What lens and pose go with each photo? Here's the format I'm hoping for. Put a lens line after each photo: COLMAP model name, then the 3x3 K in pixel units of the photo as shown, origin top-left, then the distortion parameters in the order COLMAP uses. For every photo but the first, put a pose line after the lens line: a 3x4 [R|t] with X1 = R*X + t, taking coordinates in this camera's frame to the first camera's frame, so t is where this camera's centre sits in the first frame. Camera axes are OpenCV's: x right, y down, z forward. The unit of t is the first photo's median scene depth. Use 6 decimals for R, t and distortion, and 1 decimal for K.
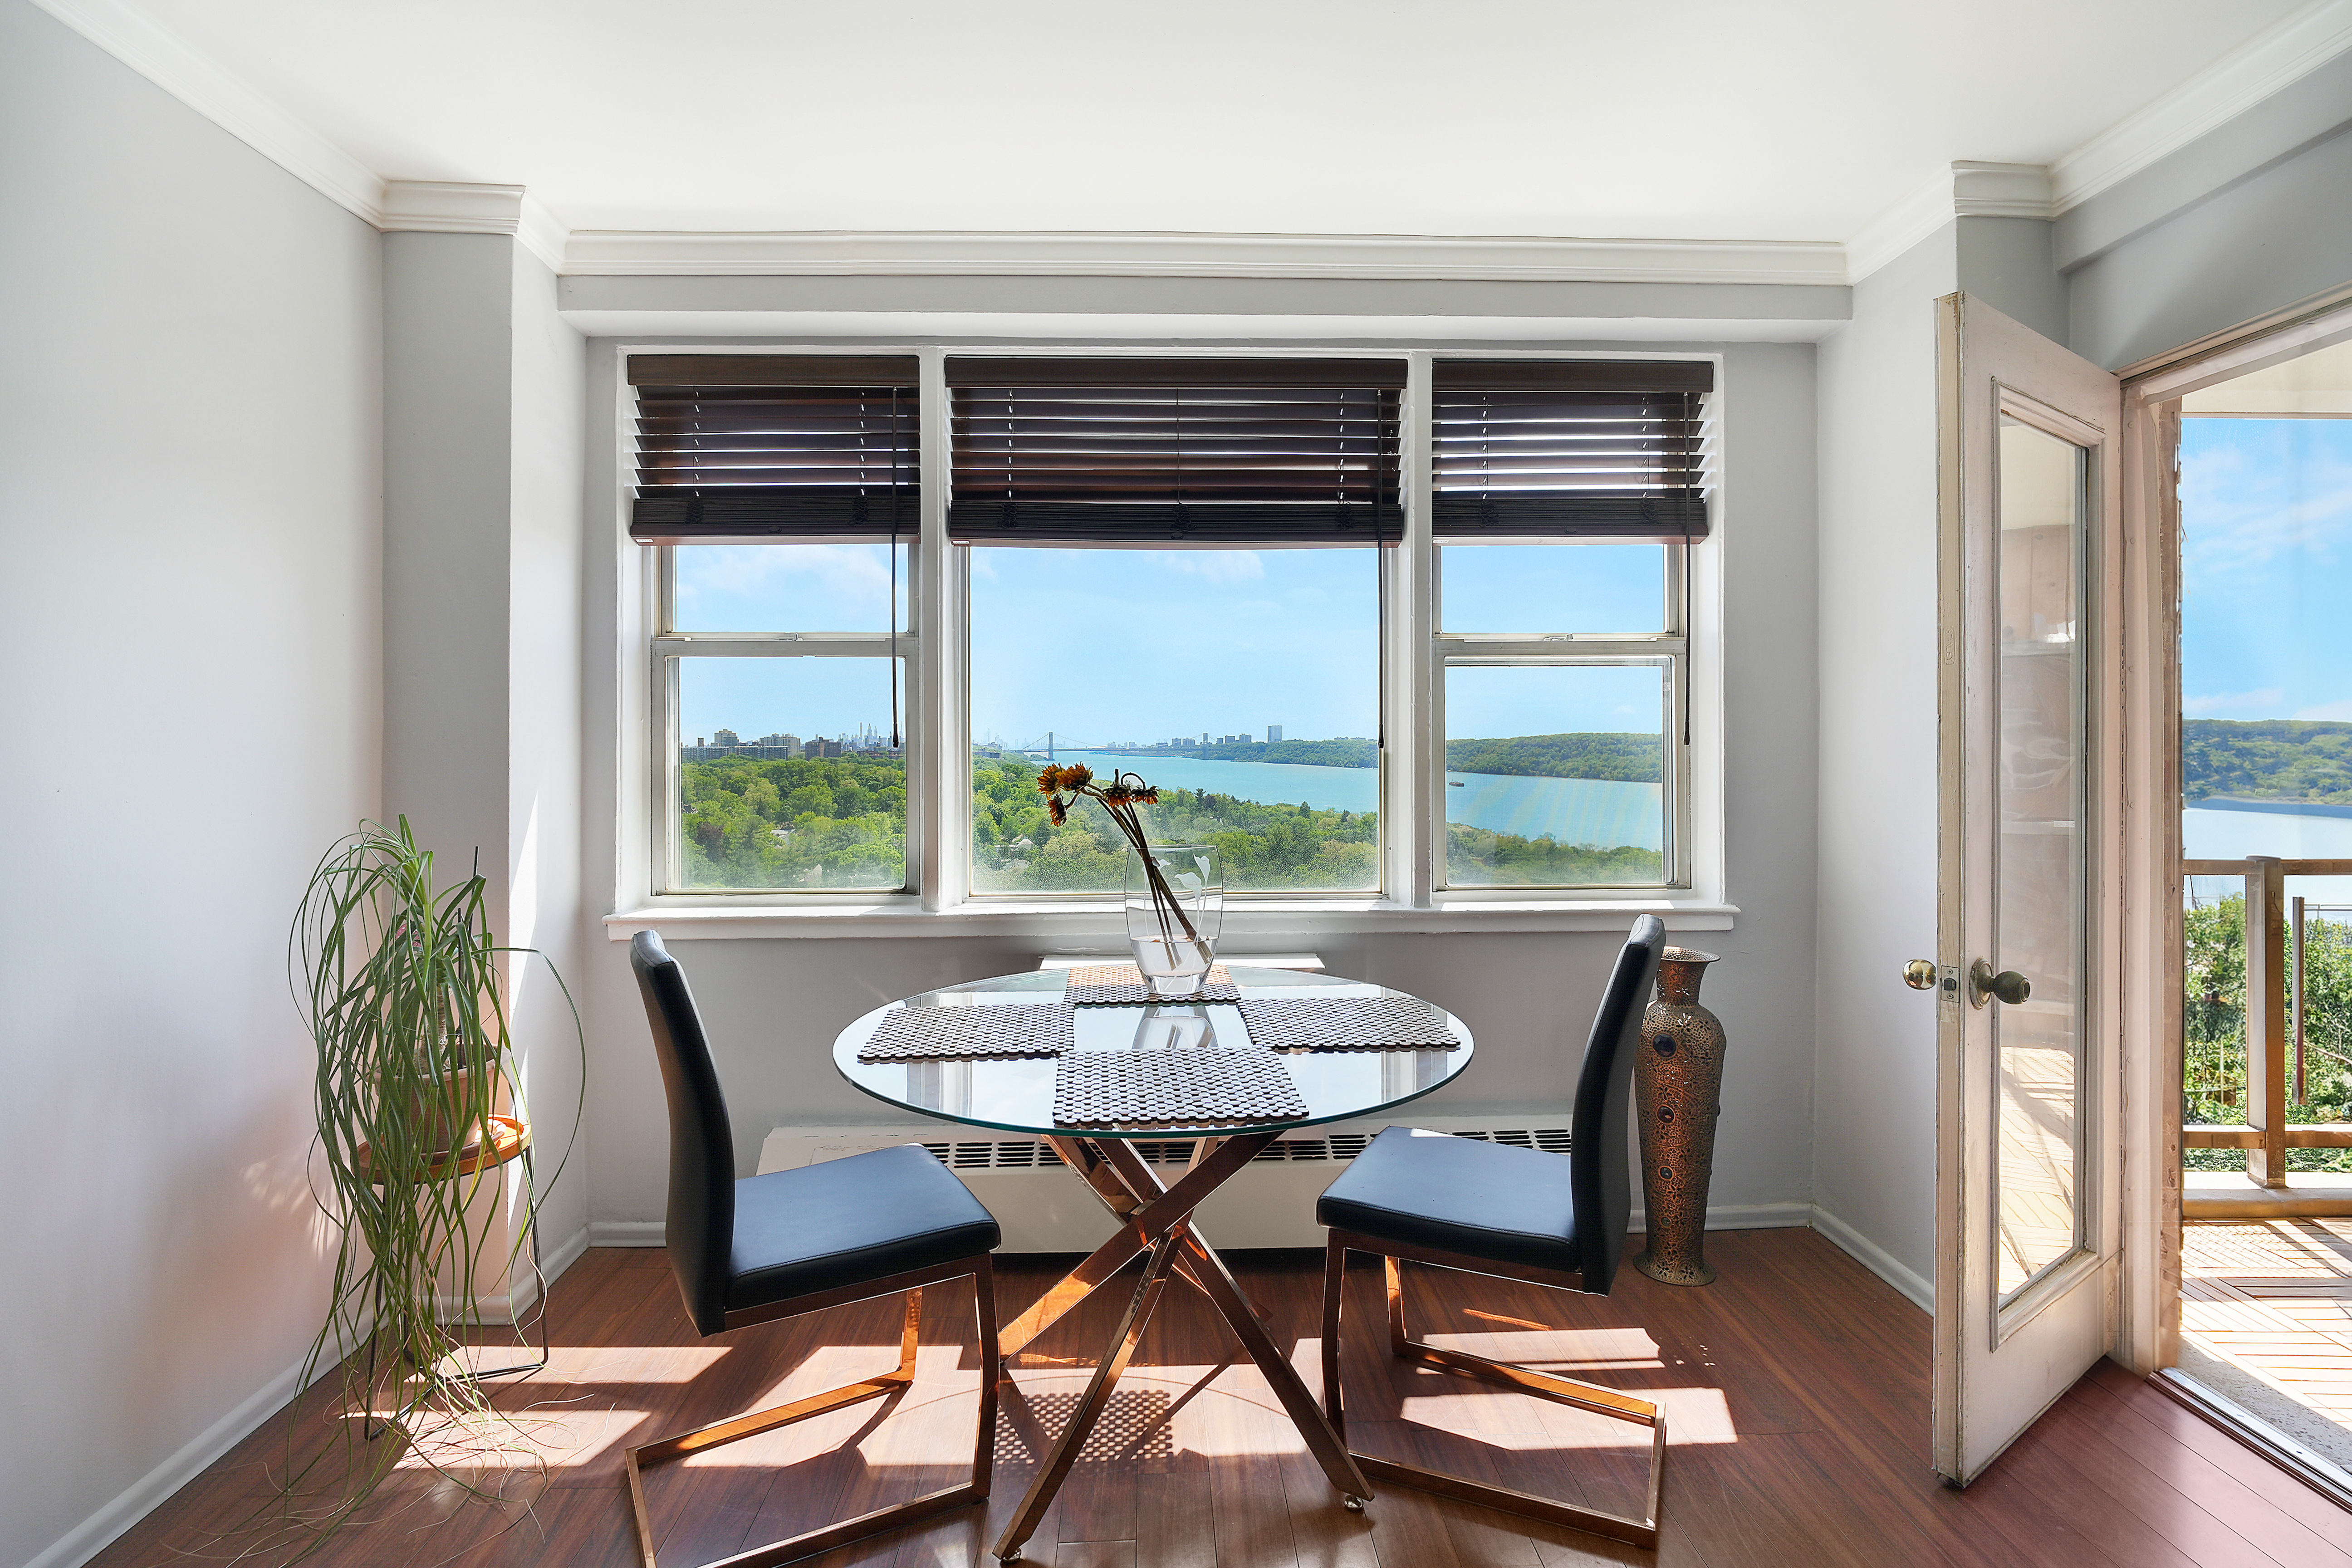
lens RADIAL K [[1133.7, 0, 1171.6], [0, 1133.7, 743.6], [0, 0, 1]] dist [-0.017002, 0.013409]
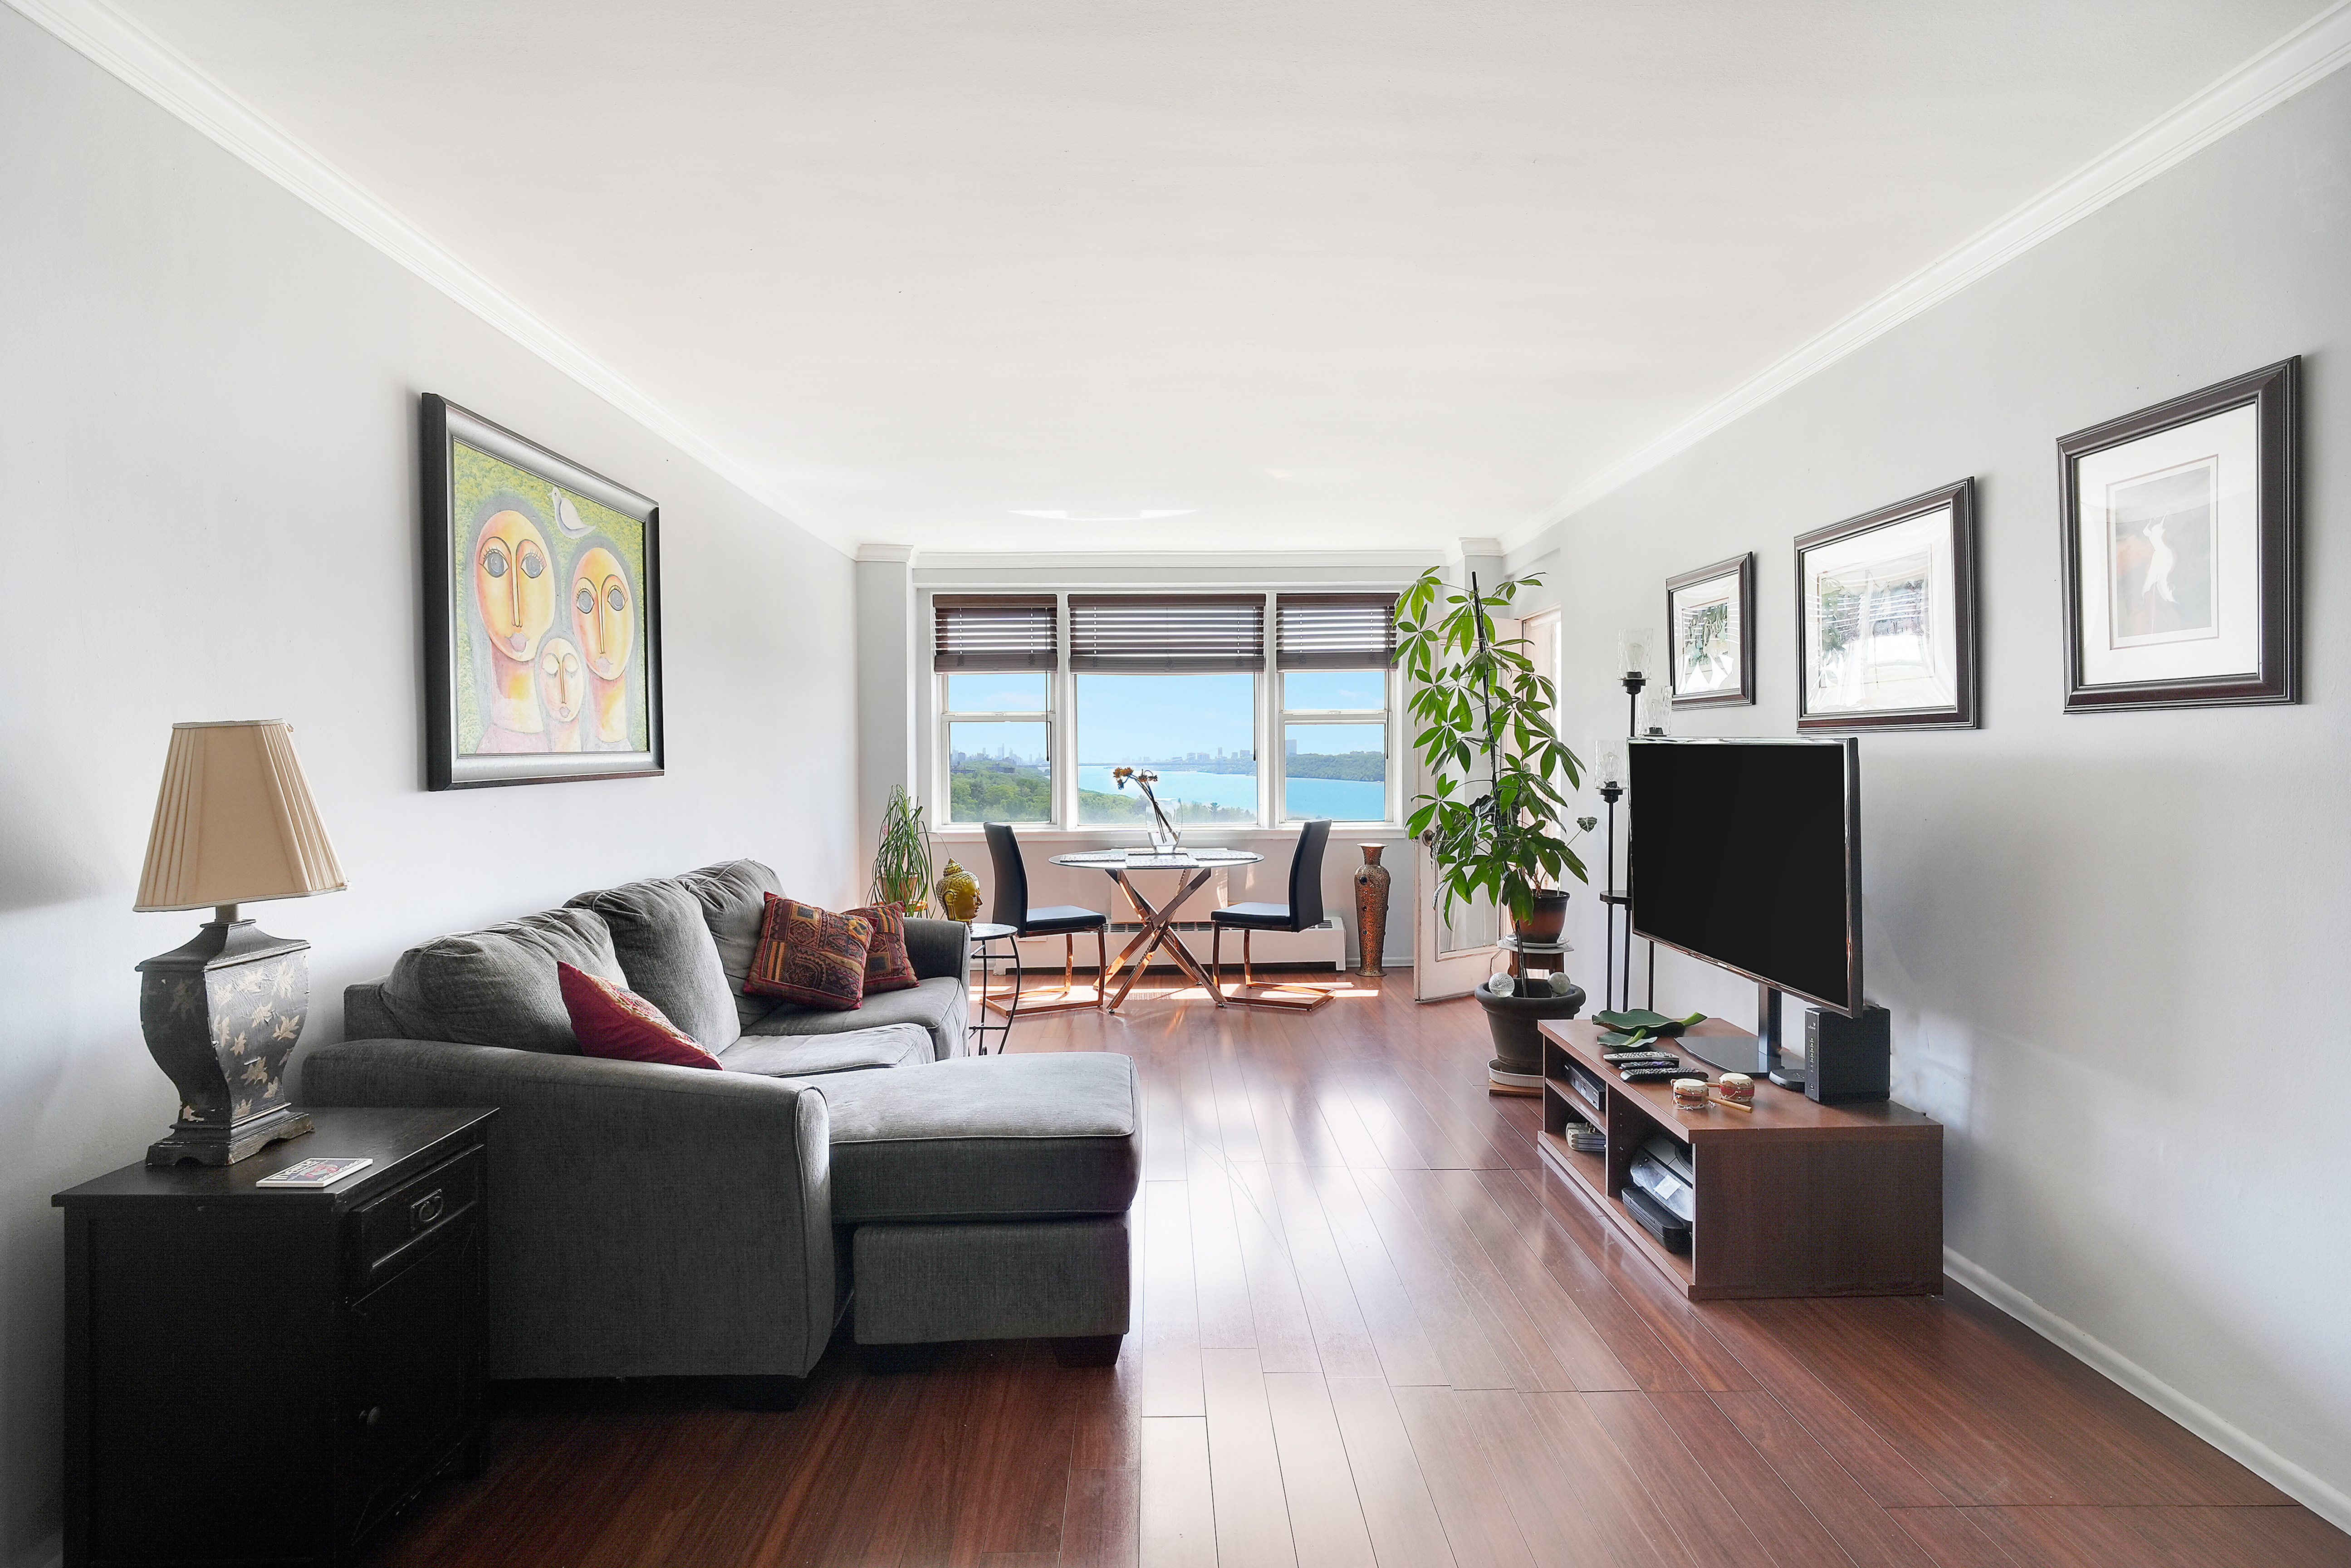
lens RADIAL K [[1130.8, 0, 1211.3], [0, 1130.8, 766.1], [0, 0, 1]] dist [-0.000160, 0.000004]
pose [[0.999801, -0.004046, 0.019522, 0.049597], [0.003896, 0.999963, 0.007718, -0.003196], [-0.019552, -0.007640, 0.999780, -1.339004]]
